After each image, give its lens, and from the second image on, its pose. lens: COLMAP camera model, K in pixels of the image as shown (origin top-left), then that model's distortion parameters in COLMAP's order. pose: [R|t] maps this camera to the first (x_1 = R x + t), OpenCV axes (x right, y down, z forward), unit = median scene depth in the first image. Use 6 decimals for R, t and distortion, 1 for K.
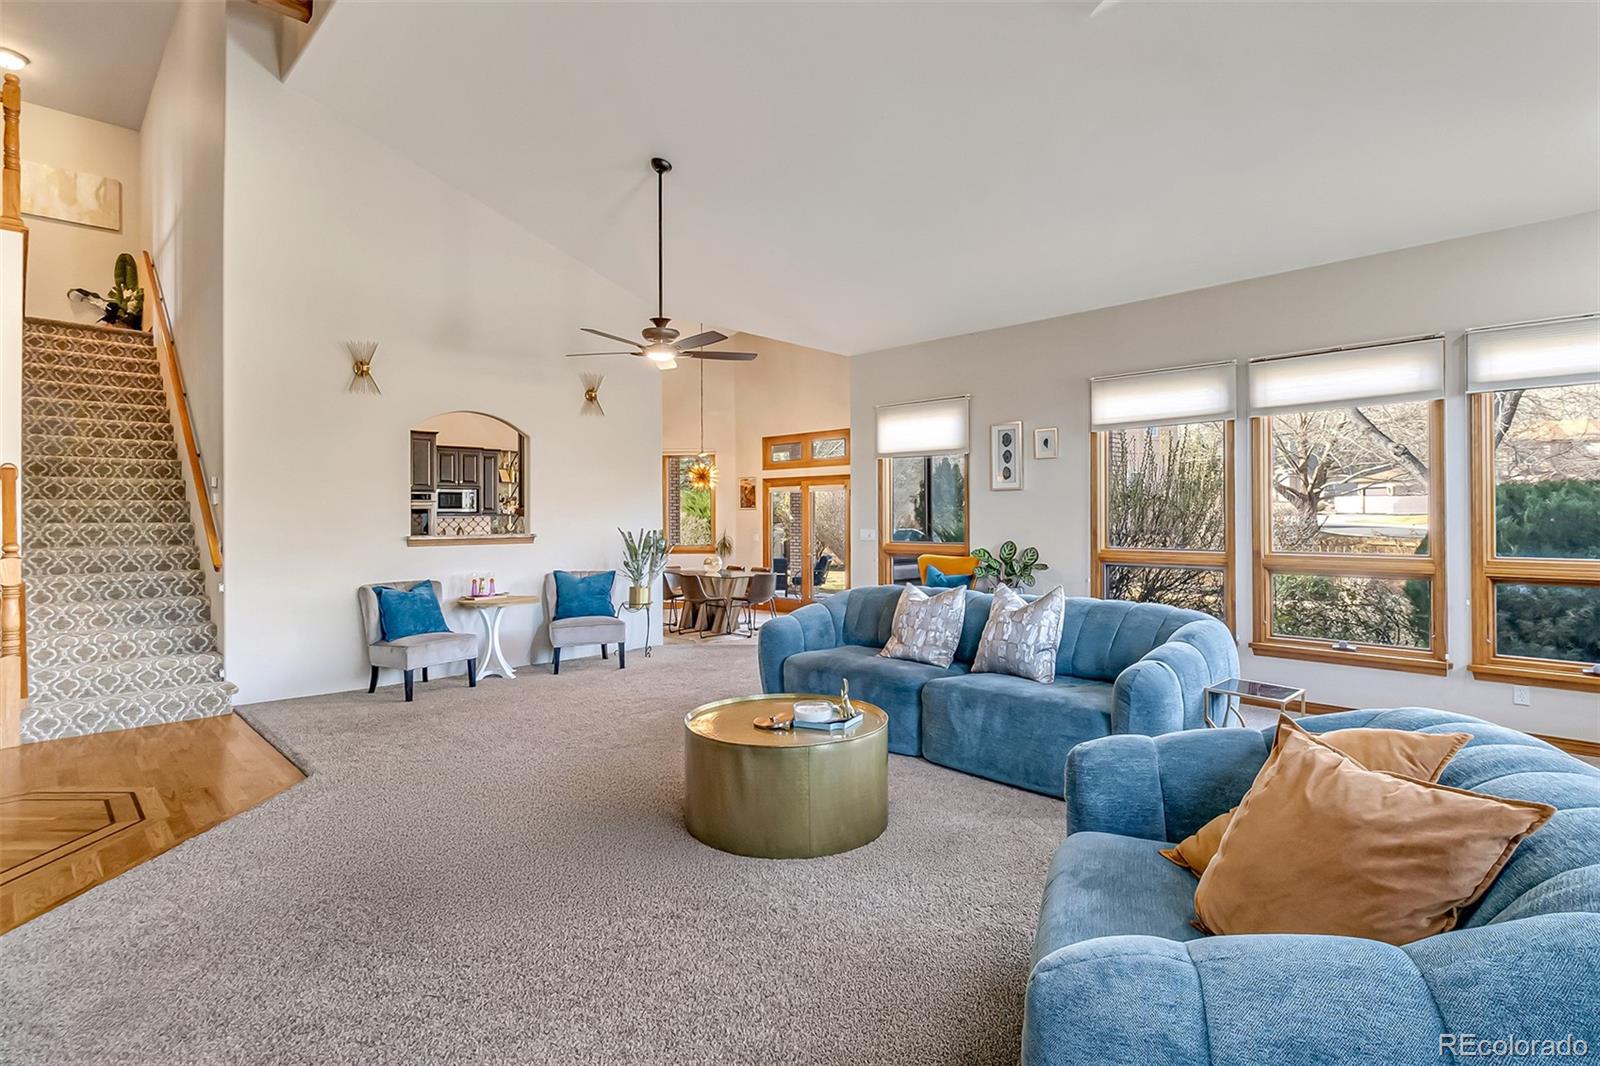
lens RADIAL K [[807.8, 0, 798.0], [0, 807.8, 518.0], [0, 0, 1]] dist [0.000611, 0.000013]
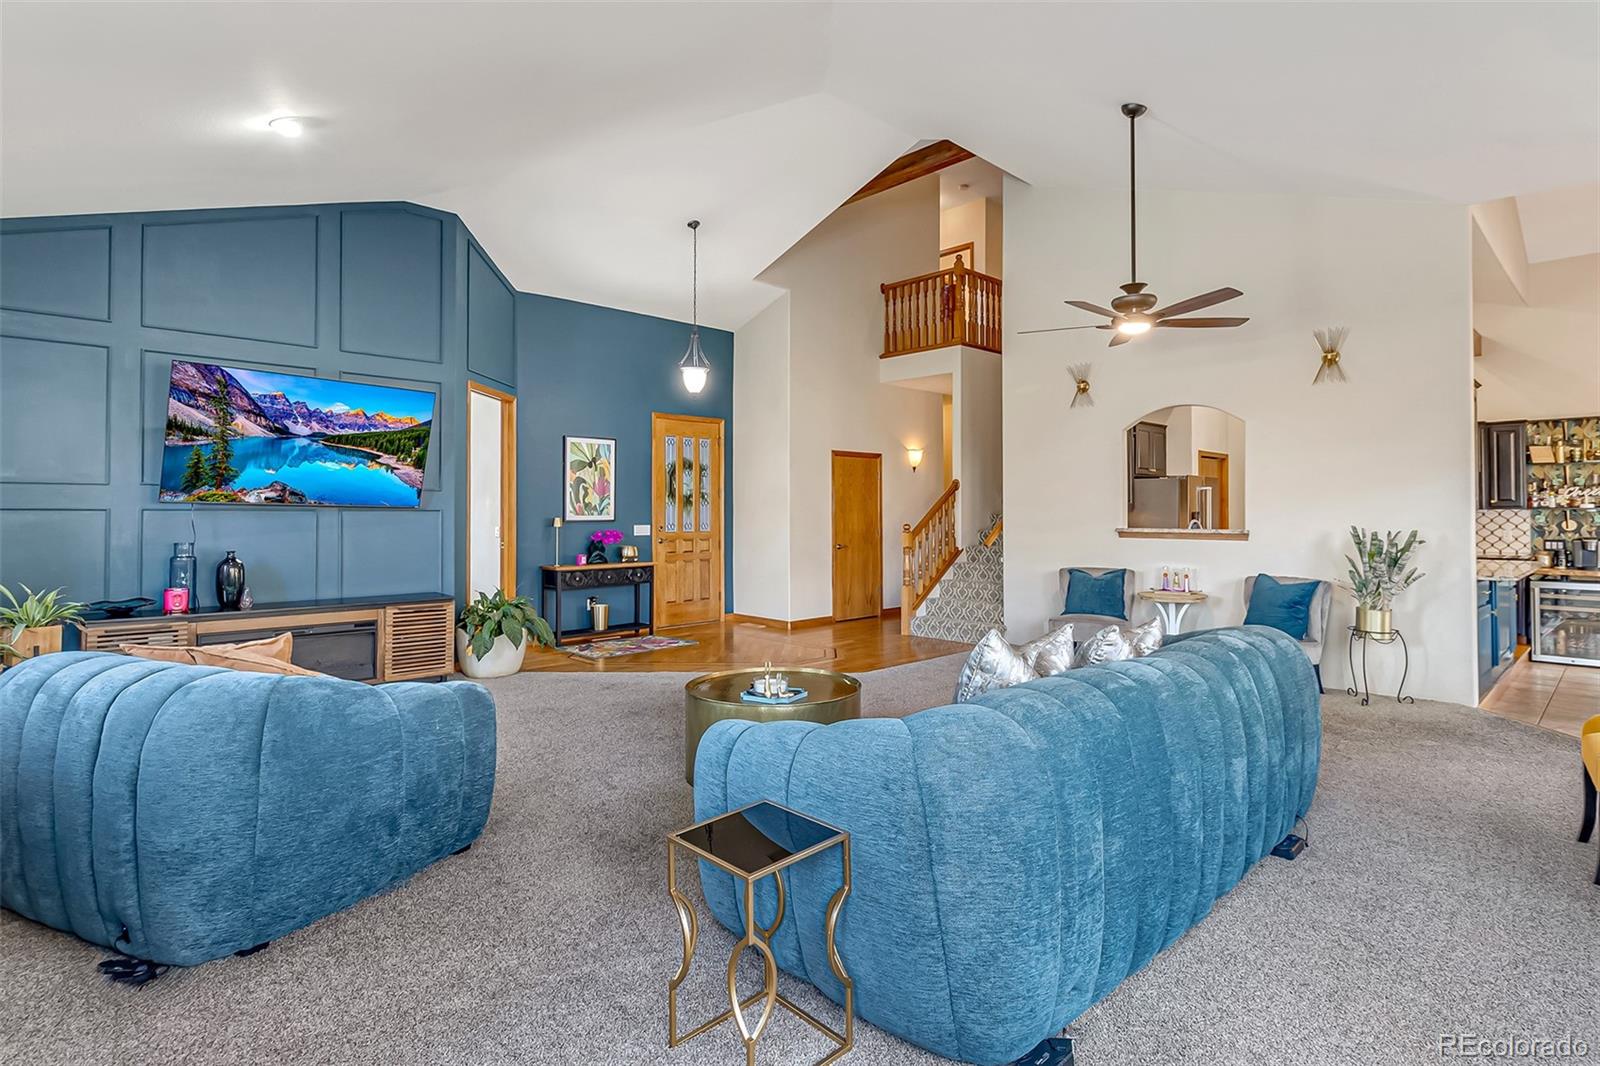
lens RADIAL K [[759.5, 0, 800.3], [0, 759.5, 501.3], [0, 0, 1]] dist [-0.001618, -0.000672]
pose [[-0.015625, -0.004907, -0.999866, 0.519652], [-0.004030, 0.999980, -0.004844, -0.006763], [0.999870, 0.003954, -0.015645, 0.527016]]
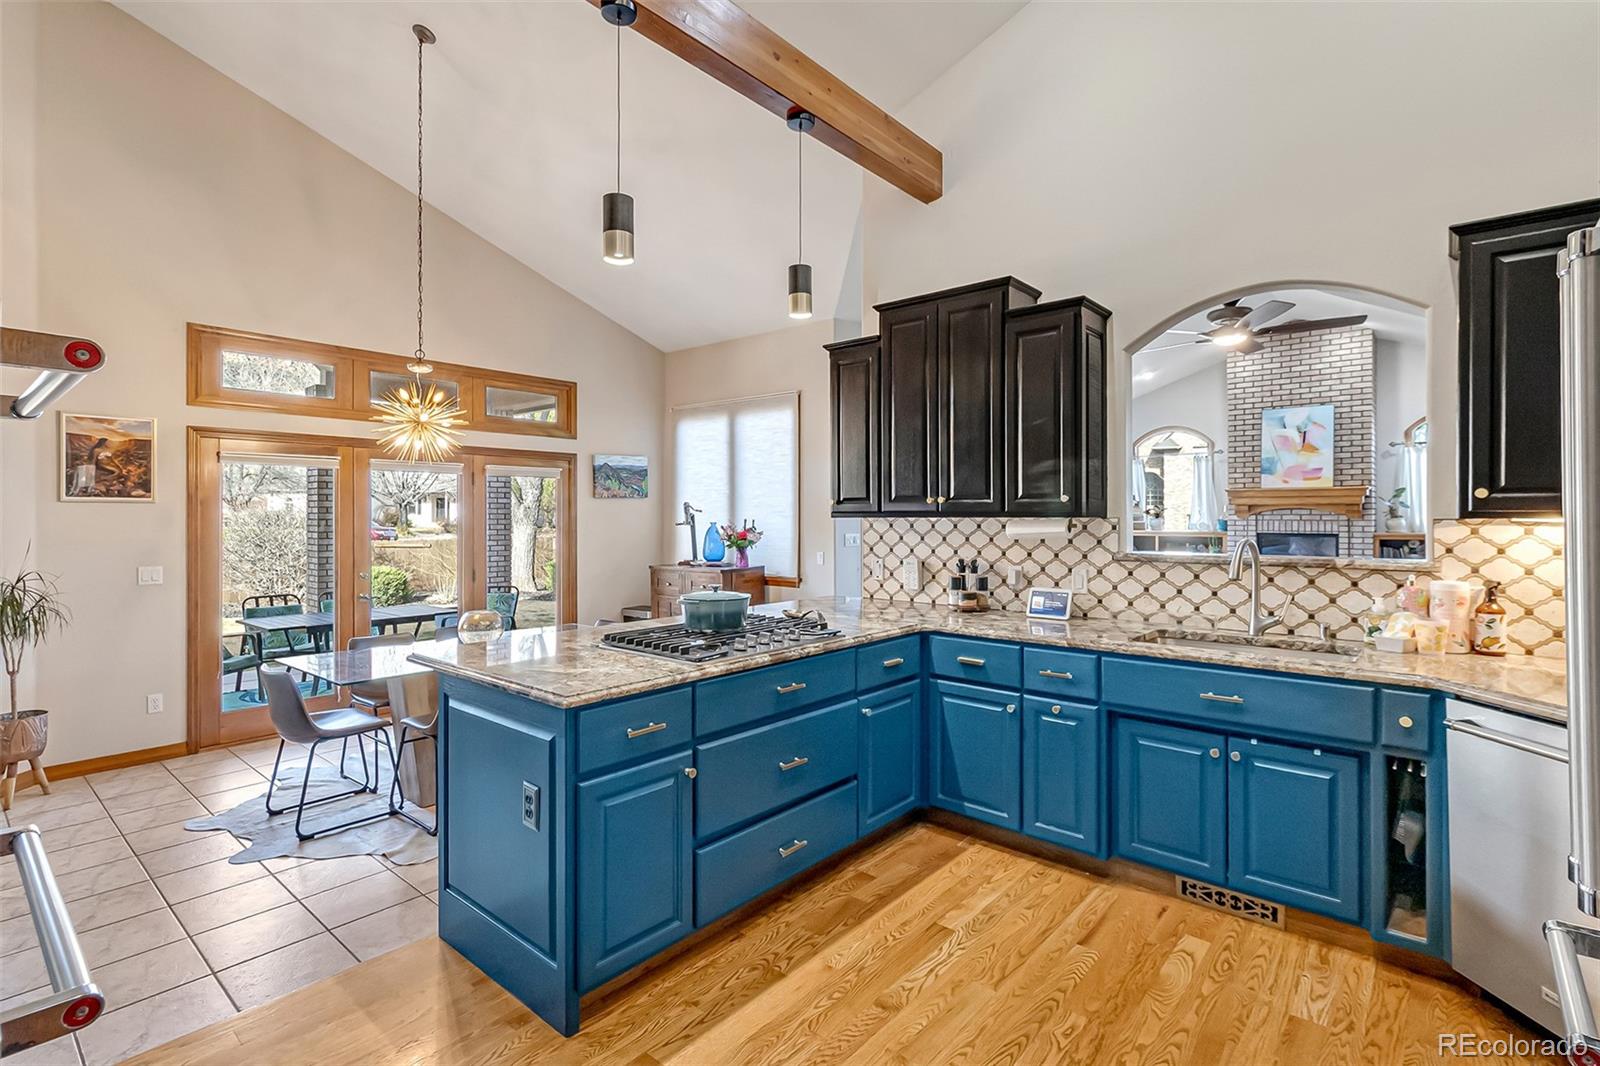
lens RADIAL K [[759.5, 0, 798.4], [0, 759.5, 516.6], [0, 0, 1]] dist [-0.001618, -0.000672]
pose [[-0.099644, 0.005849, 0.995006, -0.782487], [0.005094, 0.999973, -0.005369, -0.000487], [-0.995010, 0.004534, -0.099671, 1.295373]]
